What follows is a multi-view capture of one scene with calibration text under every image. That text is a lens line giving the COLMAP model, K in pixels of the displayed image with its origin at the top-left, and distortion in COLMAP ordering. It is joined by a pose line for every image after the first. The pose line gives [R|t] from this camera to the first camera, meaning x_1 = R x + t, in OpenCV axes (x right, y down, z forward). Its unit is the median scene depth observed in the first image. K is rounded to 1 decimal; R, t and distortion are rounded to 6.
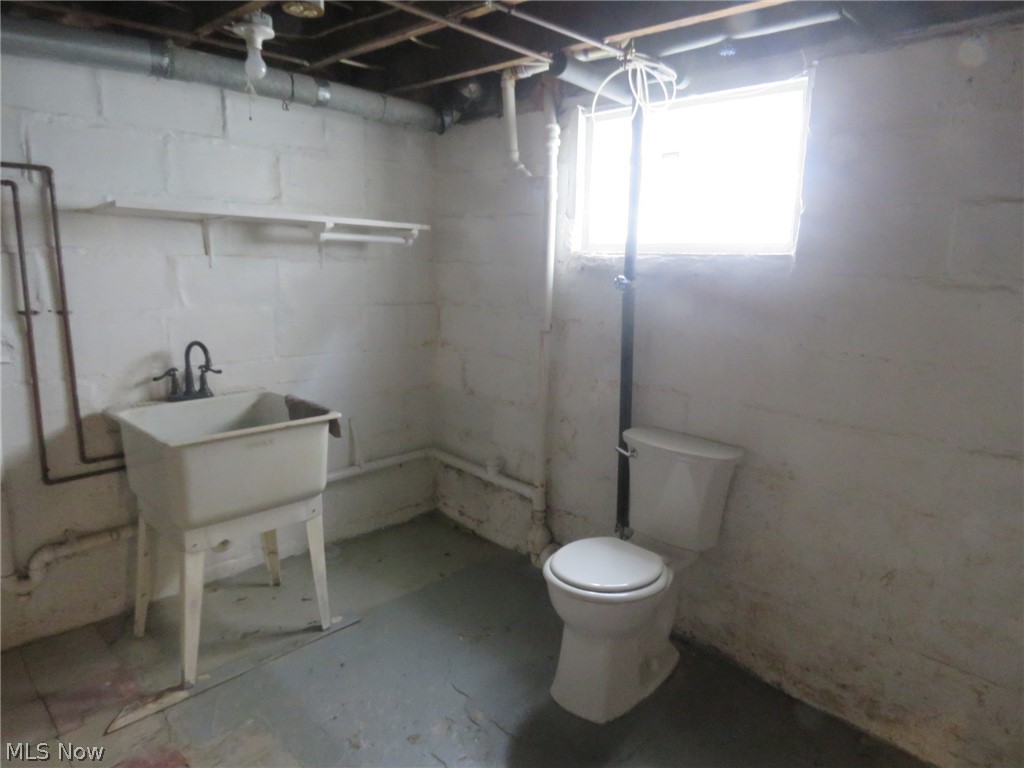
lens RADIAL K [[650.2, 0, 508.4], [0, 650.2, 380.7], [0, 0, 1]] dist [0.009552, -0.003604]
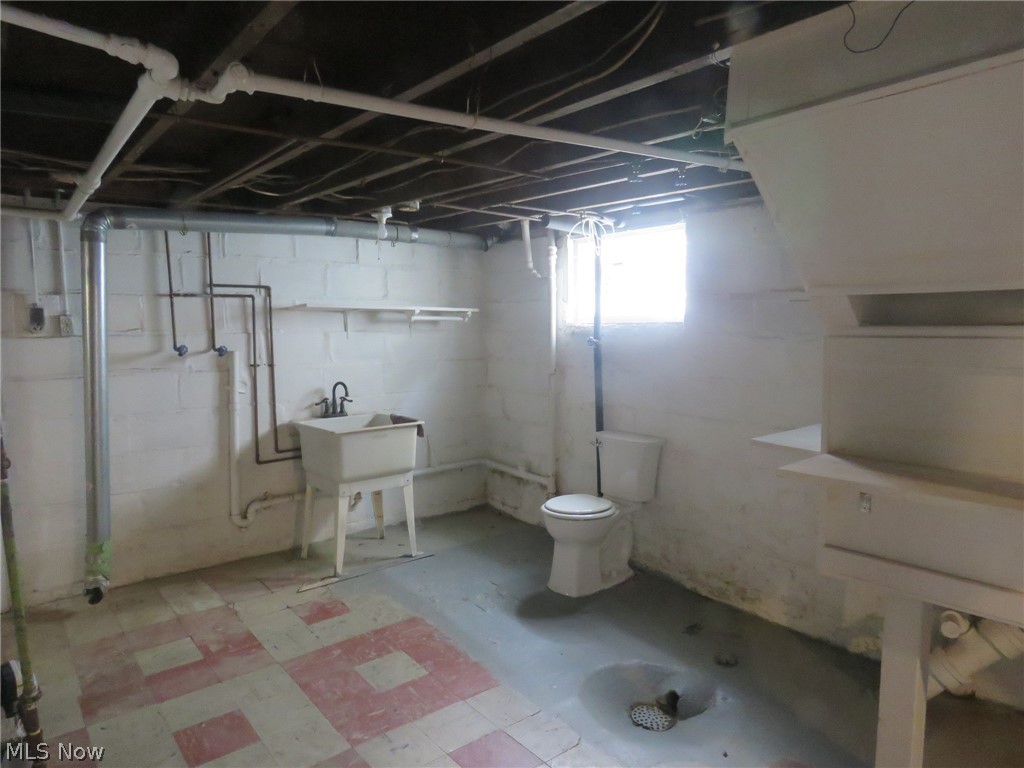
lens RADIAL K [[650.2, 0, 513.4], [0, 650.2, 382.8], [0, 0, 1]] dist [0.009552, -0.003604]
pose [[0.995104, -0.019245, -0.096945, 0.136060], [0.009275, 0.994714, -0.102268, 0.122639], [0.098400, 0.100868, 0.990022, -0.645656]]
